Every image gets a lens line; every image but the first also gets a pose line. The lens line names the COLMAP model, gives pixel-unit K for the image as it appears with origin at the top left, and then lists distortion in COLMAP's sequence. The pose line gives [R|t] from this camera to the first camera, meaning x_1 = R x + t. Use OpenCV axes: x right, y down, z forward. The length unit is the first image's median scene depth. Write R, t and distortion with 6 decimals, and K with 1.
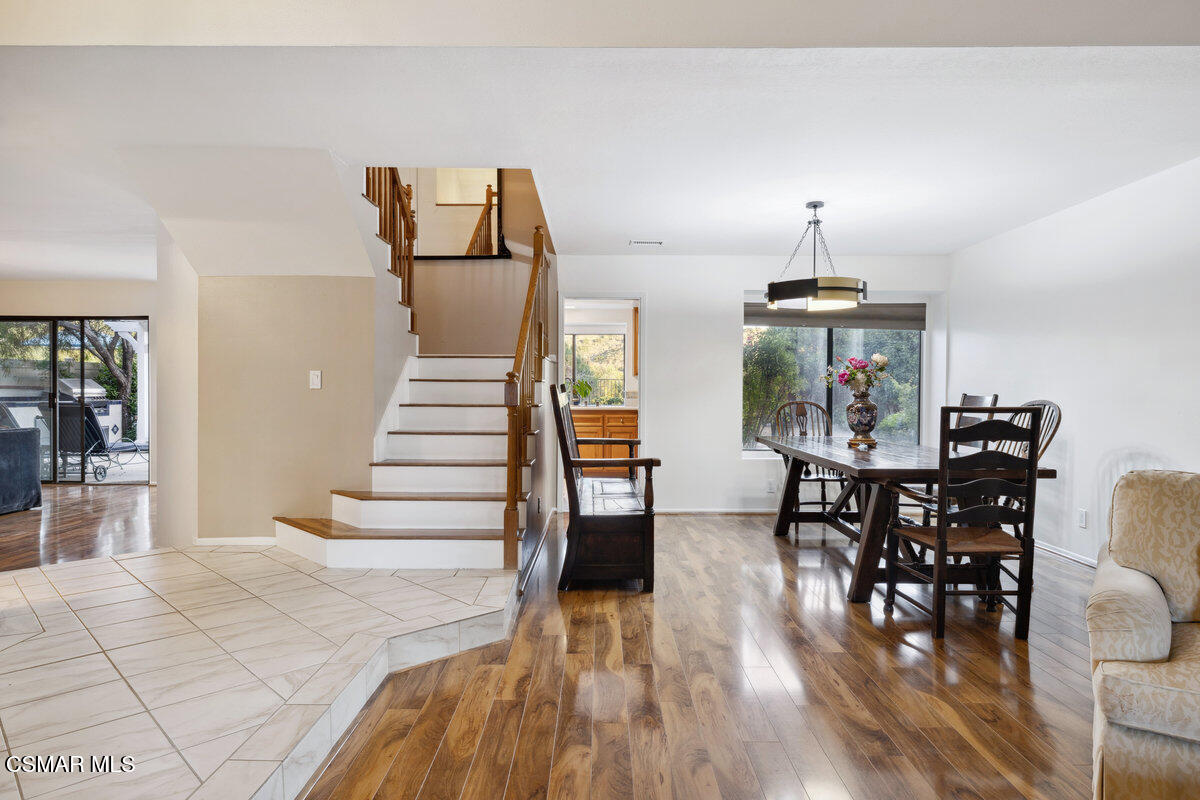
lens RADIAL K [[699.2, 0, 599.8], [0, 699.2, 396.0], [0, 0, 1]] dist [-0.000680, -0.001346]
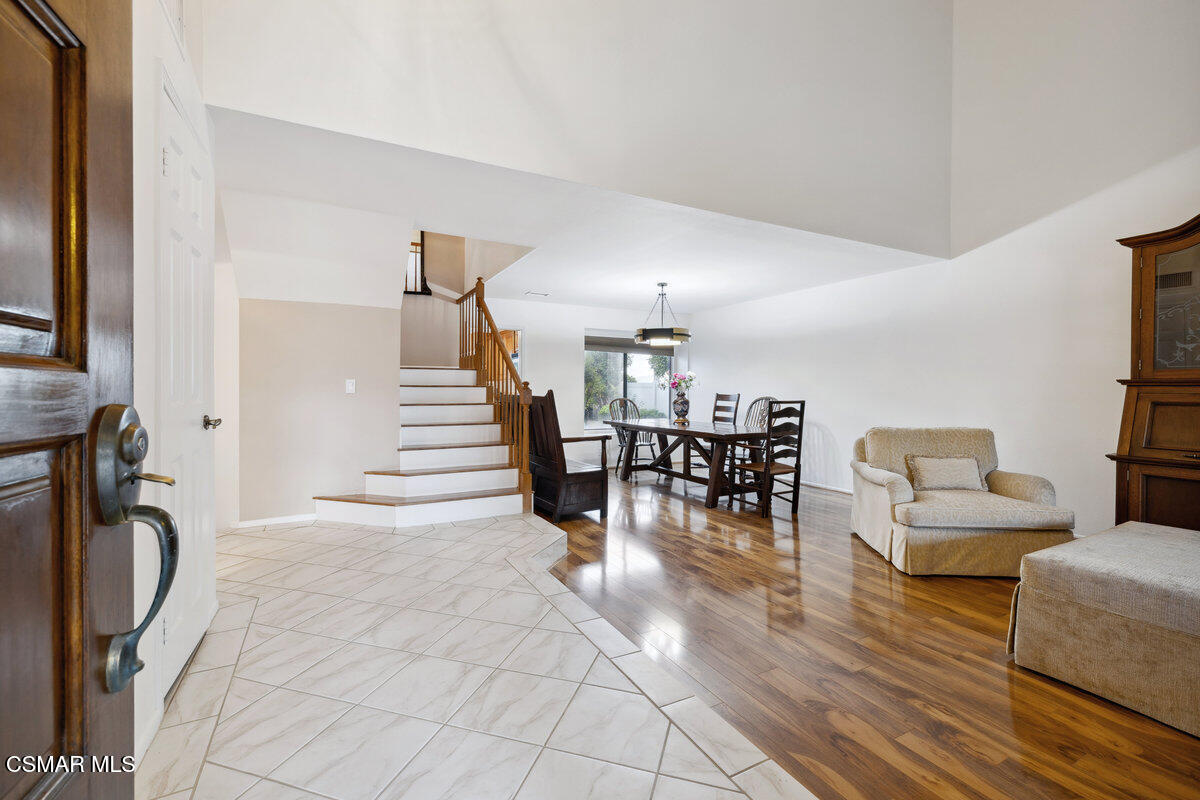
lens RADIAL K [[508.9, 0, 600.1], [0, 508.9, 392.9], [0, 0, 1]] dist [0.000126, 0.000249]
pose [[0.881782, -0.006926, 0.471606, -0.408205], [0.007642, 0.999971, 0.000397, -0.007604], [-0.471595, 0.003254, 0.881810, -0.032502]]
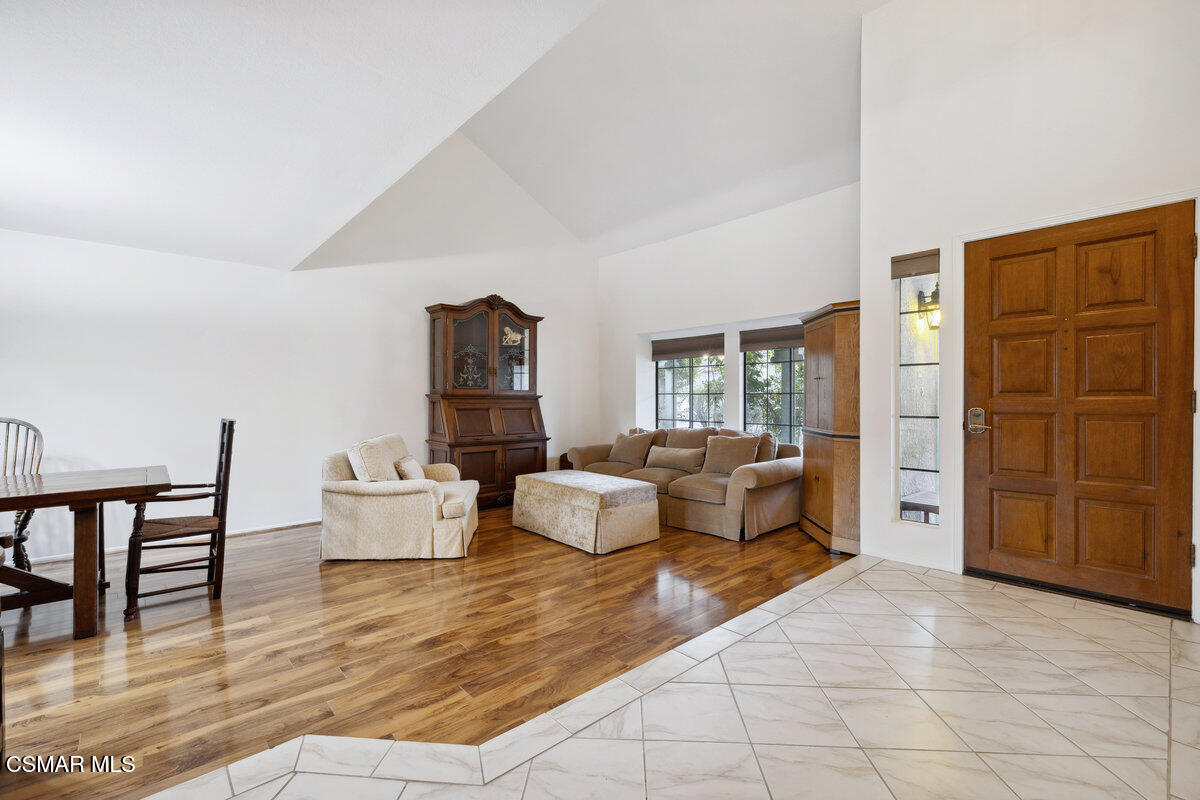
lens RADIAL K [[509.5, 0, 591.3], [0, 509.5, 398.6], [0, 0, 1]] dist [-0.000215, -0.000006]
pose [[-0.659767, -0.006392, 0.751443, -0.472801], [0.006322, 0.999881, 0.014056, -0.025478], [-0.751444, 0.014025, -0.659648, 0.746428]]
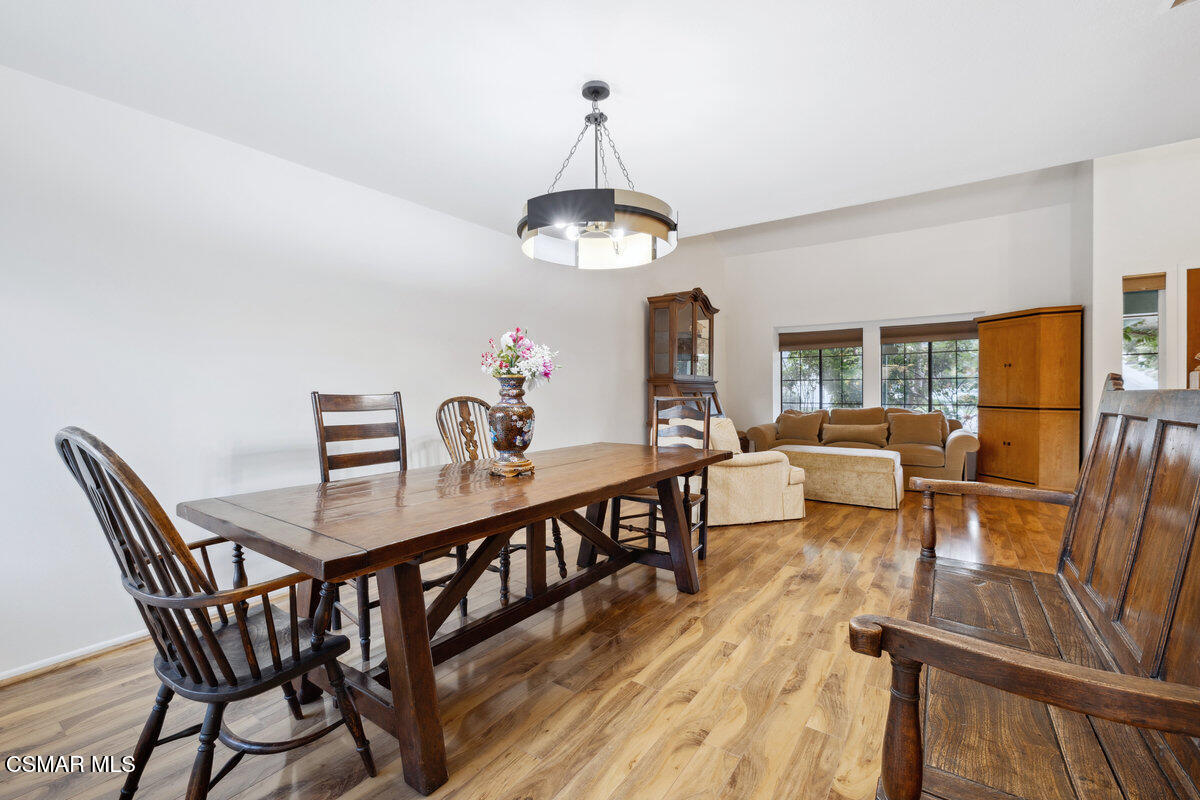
lens RADIAL K [[508.9, 0, 600.1], [0, 508.9, 392.9], [0, 0, 1]] dist [0.000126, 0.000249]
pose [[-0.817716, -0.005104, 0.575599, 0.037138], [0.005850, 0.999835, 0.017177, -0.009131], [-0.575592, 0.017413, -0.817552, 1.334843]]
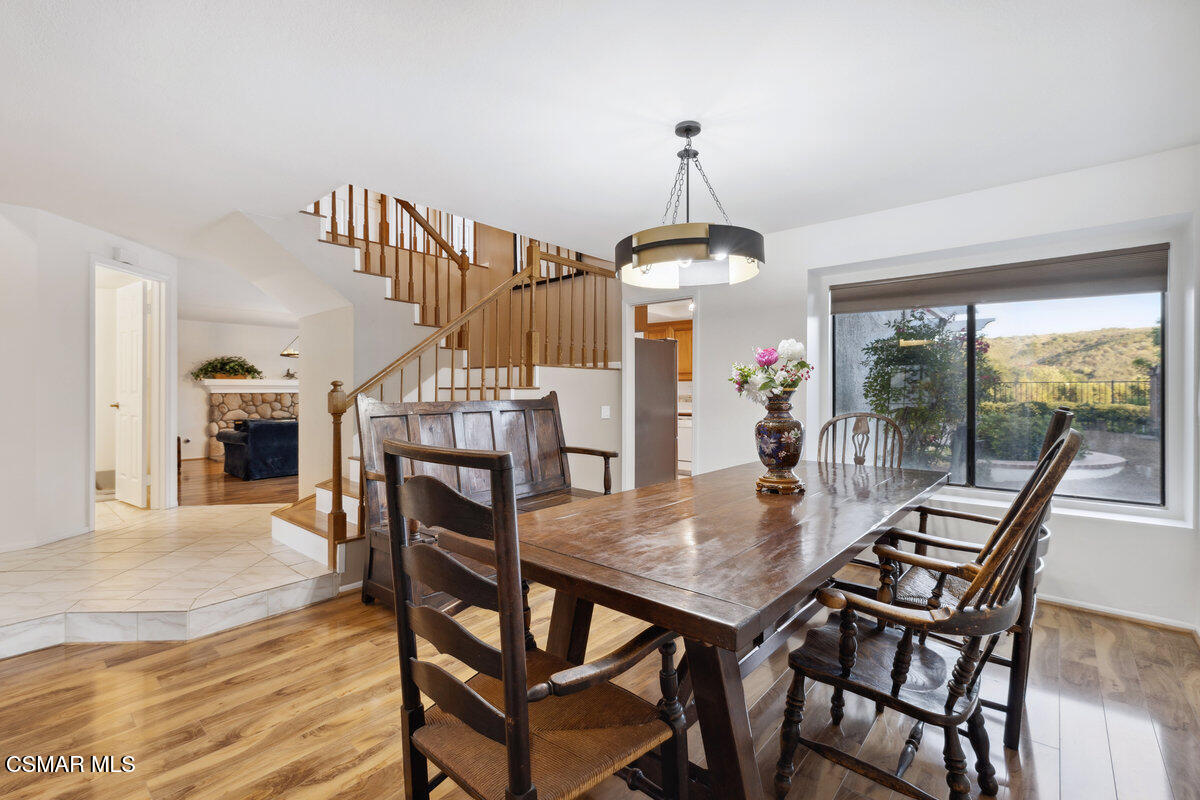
lens RADIAL K [[528.7, 0, 600.7], [0, 528.7, 389.9], [0, 0, 1]] dist [0.001420, 0.000175]
pose [[0.755798, -0.005176, -0.654784, 0.562927], [-0.004541, 0.999903, -0.013146, -0.010271], [0.654789, 0.012909, 0.755702, 0.537677]]
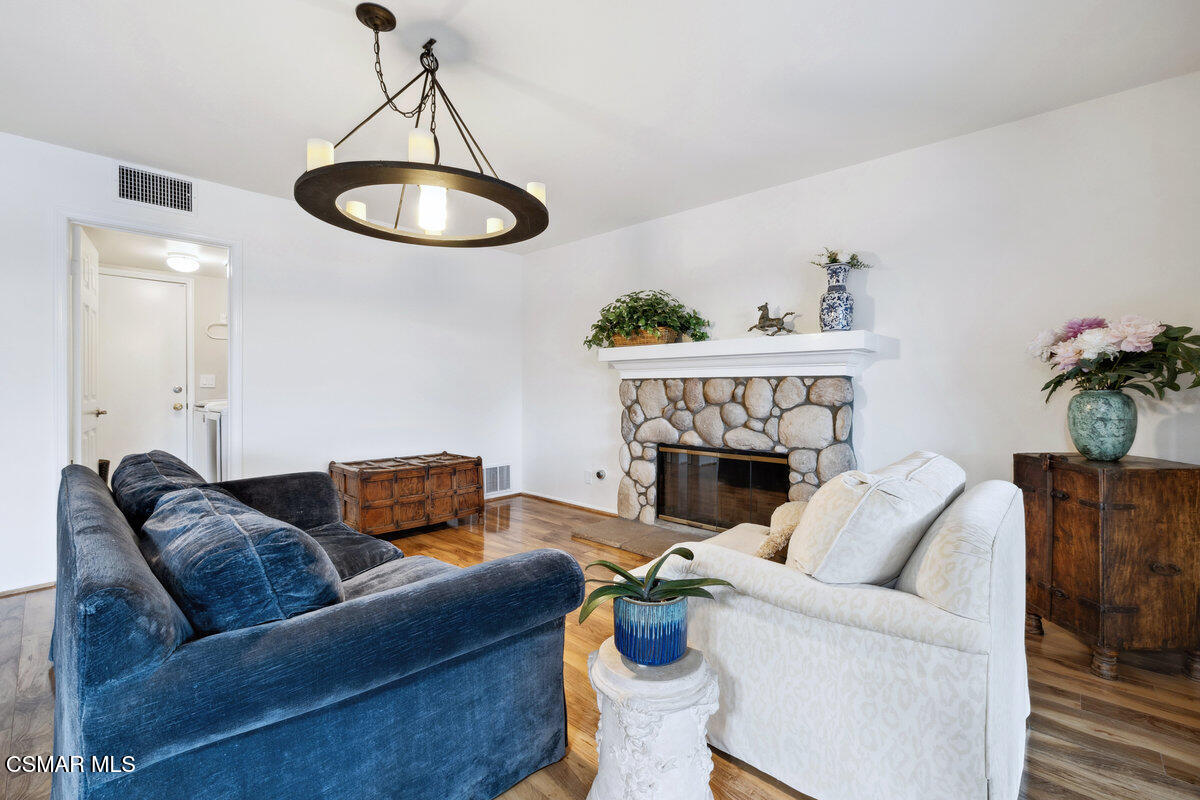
lens RADIAL K [[508.9, 0, 600.1], [0, 508.9, 392.9], [0, 0, 1]] dist [0.000126, 0.000249]
pose [[-0.680755, 0.003451, -0.732503, -1.104686], [-0.010098, 0.999850, 0.014095, -0.006572], [0.732442, 0.016992, -0.680618, 1.607417]]
